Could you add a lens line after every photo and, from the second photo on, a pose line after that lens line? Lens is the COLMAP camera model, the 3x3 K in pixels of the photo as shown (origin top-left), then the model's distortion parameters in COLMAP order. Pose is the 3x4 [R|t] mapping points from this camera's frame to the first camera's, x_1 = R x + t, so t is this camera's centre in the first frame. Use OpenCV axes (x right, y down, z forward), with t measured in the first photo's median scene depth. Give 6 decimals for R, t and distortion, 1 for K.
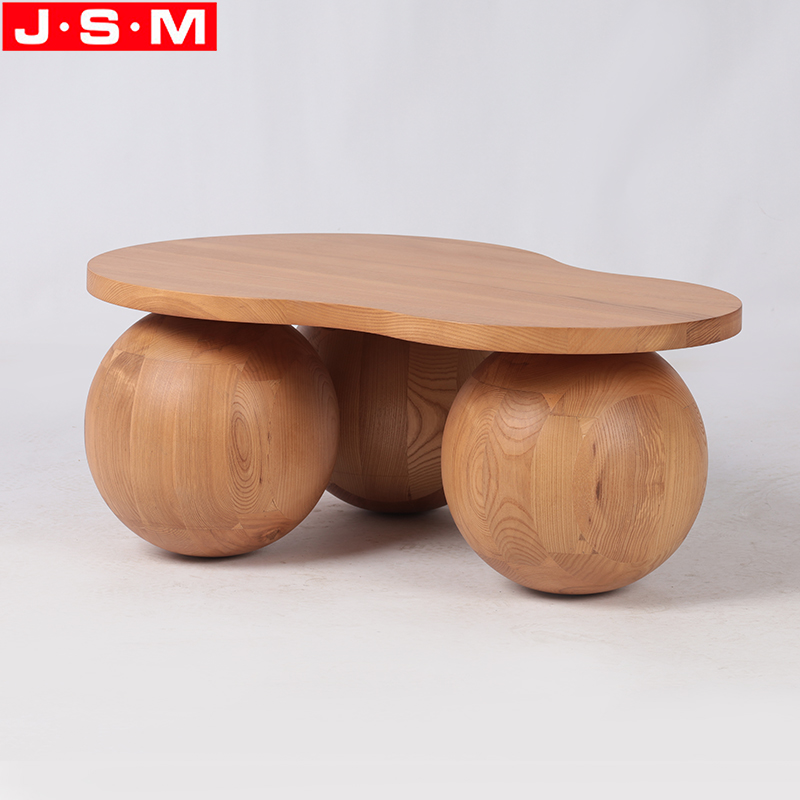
lens RADIAL K [[3577.4, 0, 400.0], [0, 3577.4, 400.0], [0, 0, 1]] dist [-0.050594, -1.371604]
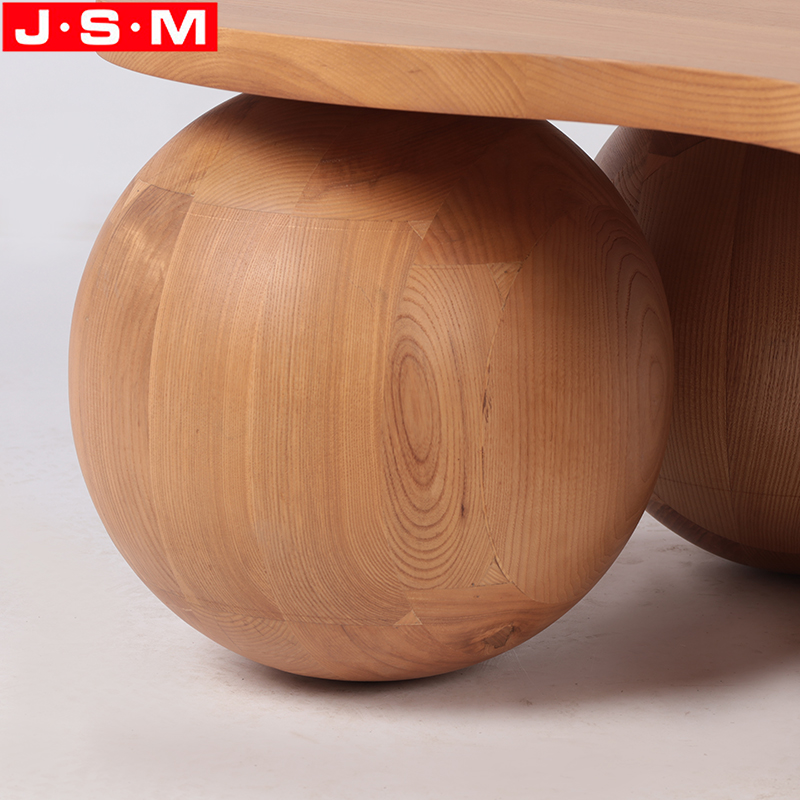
lens RADIAL K [[3577.4, 0, 400.0], [0, 3577.4, 400.0], [0, 0, 1]] dist [-0.050594, -1.371604]
pose [[0.991143, 0.032514, -0.128757, 0.005539], [-0.029294, 0.999211, 0.026831, -0.000610], [0.129528, -0.022822, 0.991313, 0.601421]]
